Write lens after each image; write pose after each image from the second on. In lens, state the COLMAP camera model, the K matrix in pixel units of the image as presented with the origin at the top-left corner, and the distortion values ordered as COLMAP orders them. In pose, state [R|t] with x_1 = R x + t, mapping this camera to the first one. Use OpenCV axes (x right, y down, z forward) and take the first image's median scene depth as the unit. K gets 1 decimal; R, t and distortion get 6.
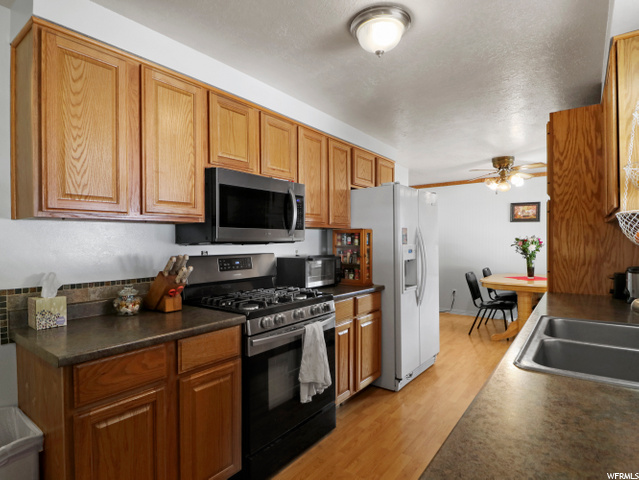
lens RADIAL K [[348.8, 0, 319.5], [0, 348.8, 240.0], [0, 0, 1]] dist [0.001528, 0.000159]
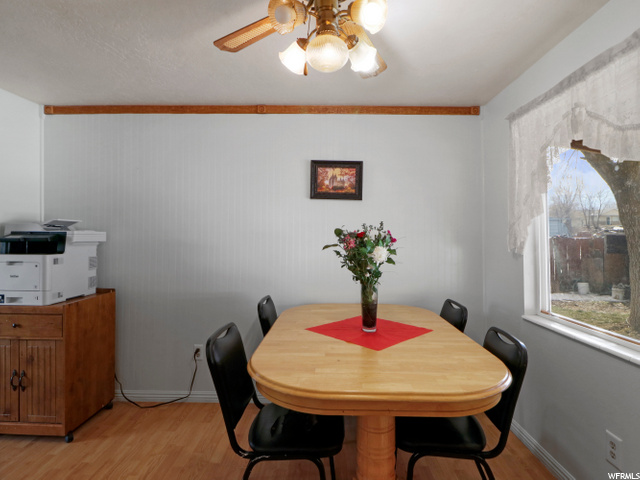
lens RADIAL K [[349.3, 0, 320.0], [0, 349.3, 240.0], [0, 0, 1]] dist [0.001528, 0.000159]
pose [[0.809595, 0.015836, 0.586775, 0.281529], [-0.022772, 0.999731, 0.004438, 0.004919], [-0.586547, -0.016956, 0.809738, 0.617470]]
